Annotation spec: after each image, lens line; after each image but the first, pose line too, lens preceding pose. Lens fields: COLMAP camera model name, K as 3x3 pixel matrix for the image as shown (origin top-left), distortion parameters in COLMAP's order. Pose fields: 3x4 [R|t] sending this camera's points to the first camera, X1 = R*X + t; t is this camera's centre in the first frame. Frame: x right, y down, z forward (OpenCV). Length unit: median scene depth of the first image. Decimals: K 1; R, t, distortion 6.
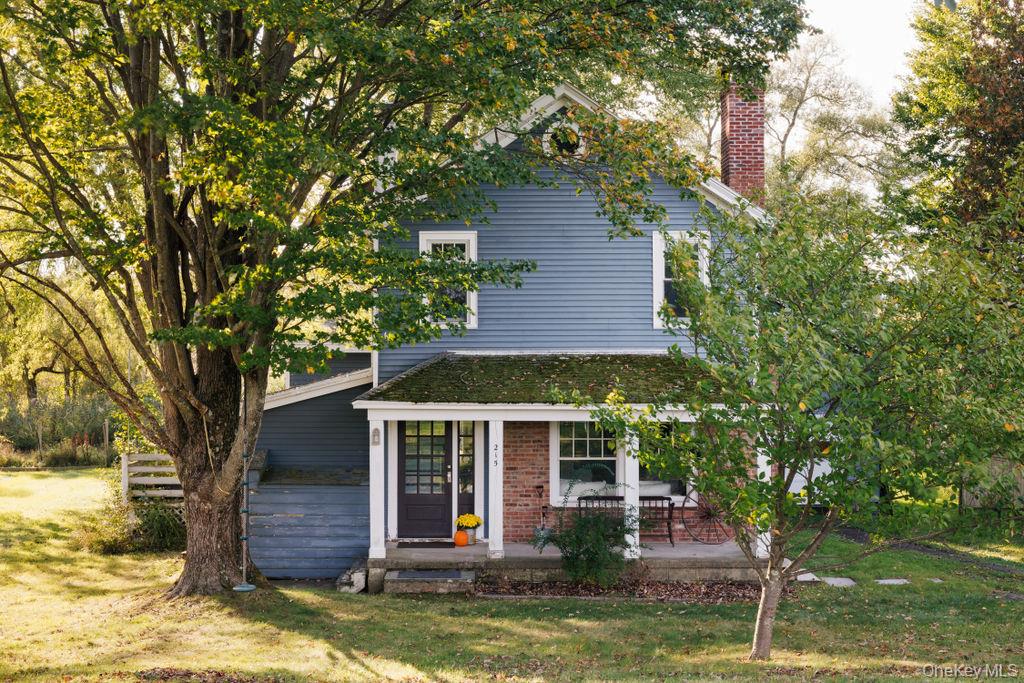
lens RADIAL K [[1470.5, 0, 512.0], [0, 1470.5, 341.5], [0, 0, 1]] dist [-0.195333, 0.027121]
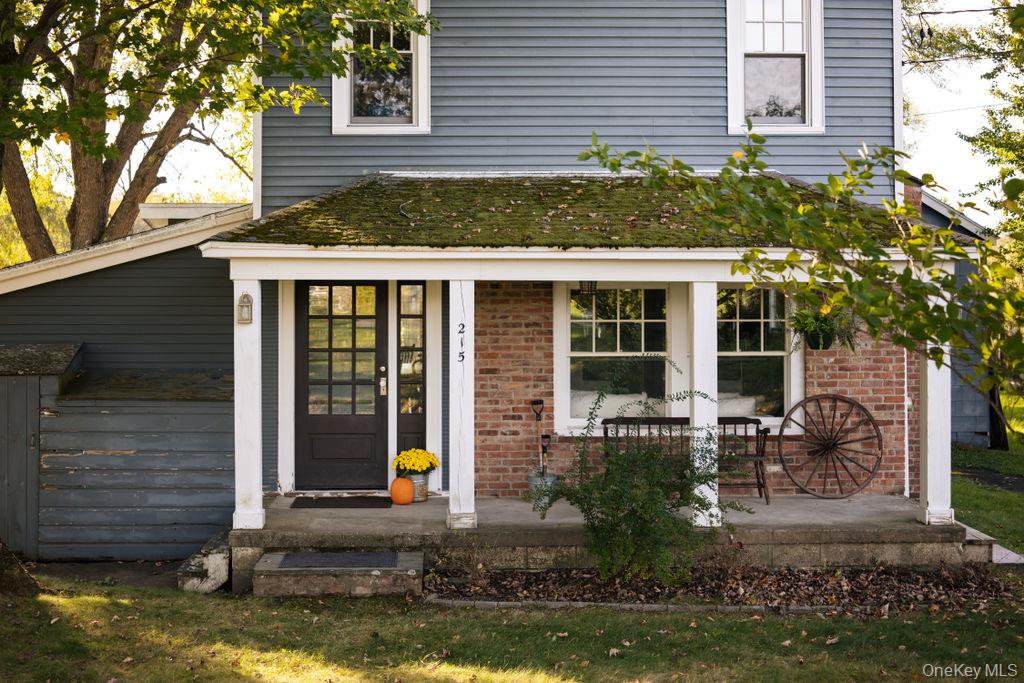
lens RADIAL K [[1470.5, 0, 512.0], [0, 1470.5, 341.5], [0, 0, 1]] dist [-0.195333, 0.027121]
pose [[0.999808, -0.002585, 0.019449, -0.002537], [0.001761, 0.999106, 0.042239, 0.050814], [-0.019541, -0.042197, 0.998918, 0.421083]]
